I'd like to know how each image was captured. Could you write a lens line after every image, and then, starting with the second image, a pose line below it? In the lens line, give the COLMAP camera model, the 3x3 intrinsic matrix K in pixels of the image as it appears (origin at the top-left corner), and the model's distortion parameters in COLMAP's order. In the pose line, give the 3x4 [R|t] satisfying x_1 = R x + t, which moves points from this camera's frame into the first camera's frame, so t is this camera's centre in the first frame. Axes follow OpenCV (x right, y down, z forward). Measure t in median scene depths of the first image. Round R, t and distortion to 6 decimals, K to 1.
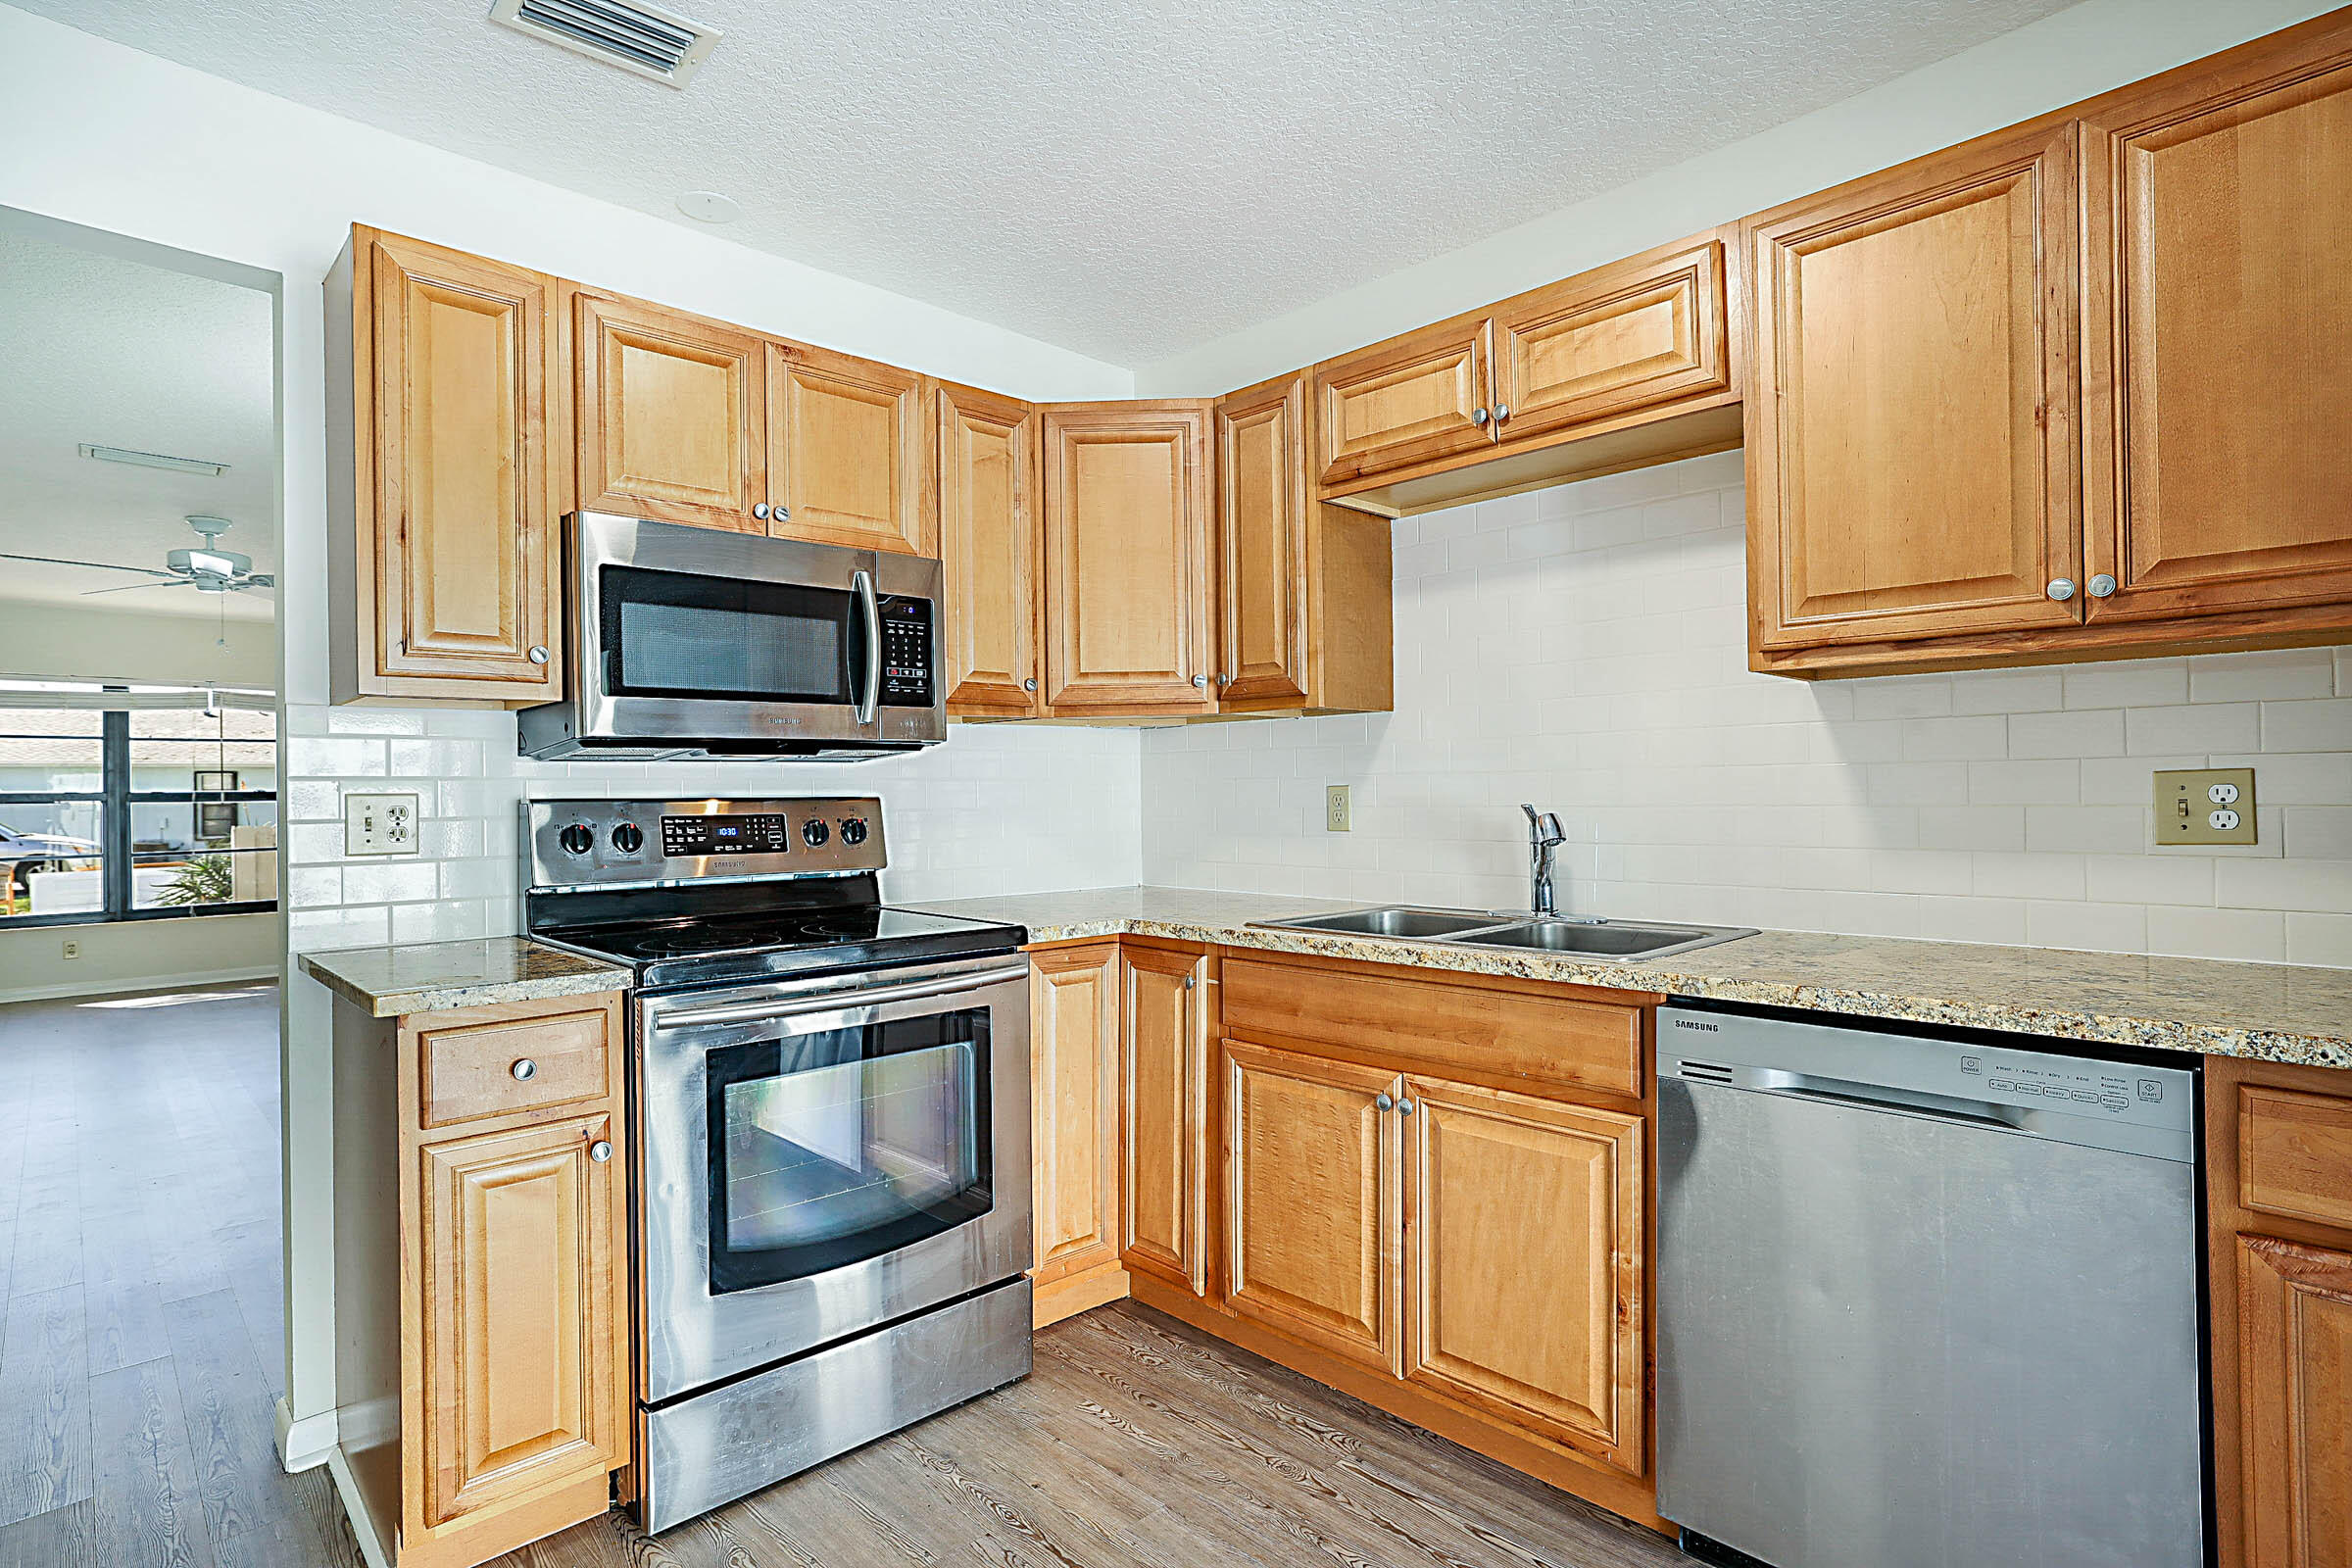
lens RADIAL K [[1167.3, 0, 1176.0], [0, 1167.3, 784.0], [0, 0, 1]] dist [-0.035371, 0.022362]
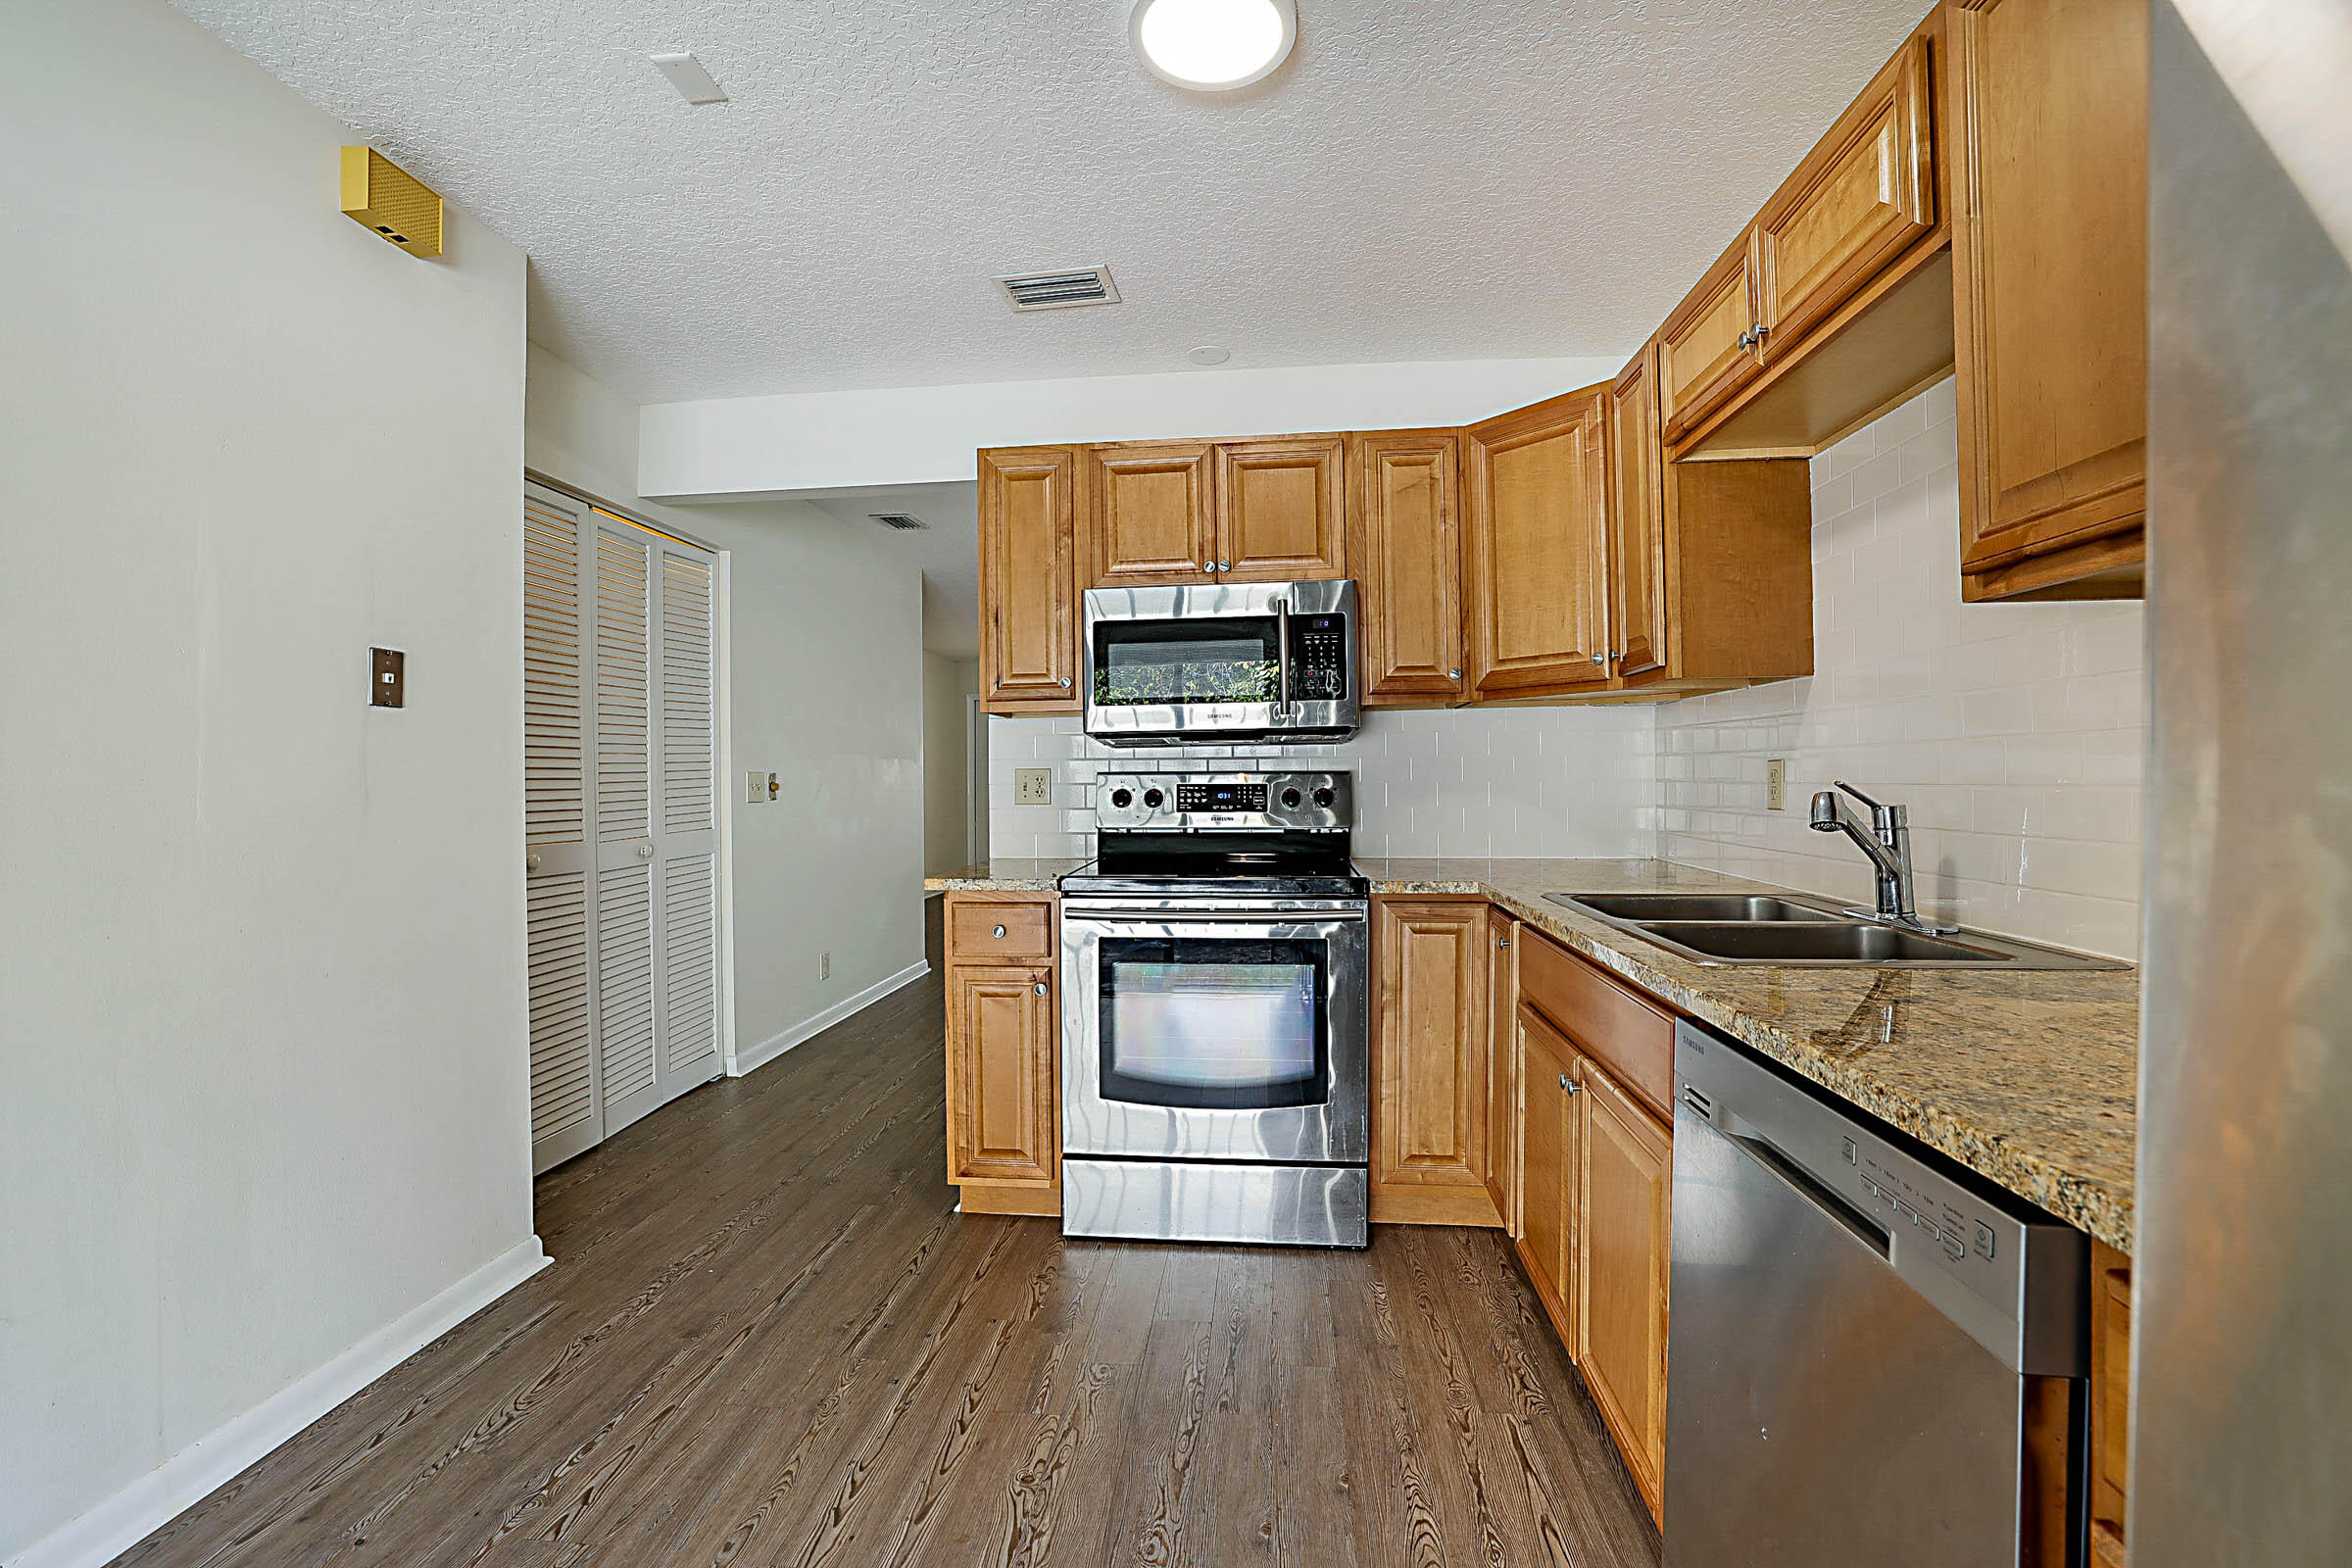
lens RADIAL K [[1013.6, 0, 1191.5], [0, 1013.6, 768.7], [0, 0, 1]] dist [-0.045021, 0.015914]
pose [[0.654643, -0.000363, -0.755938, 0.536007], [0.007017, 0.999960, 0.005596, 0.001371], [0.755906, -0.008968, 0.654619, 0.177574]]
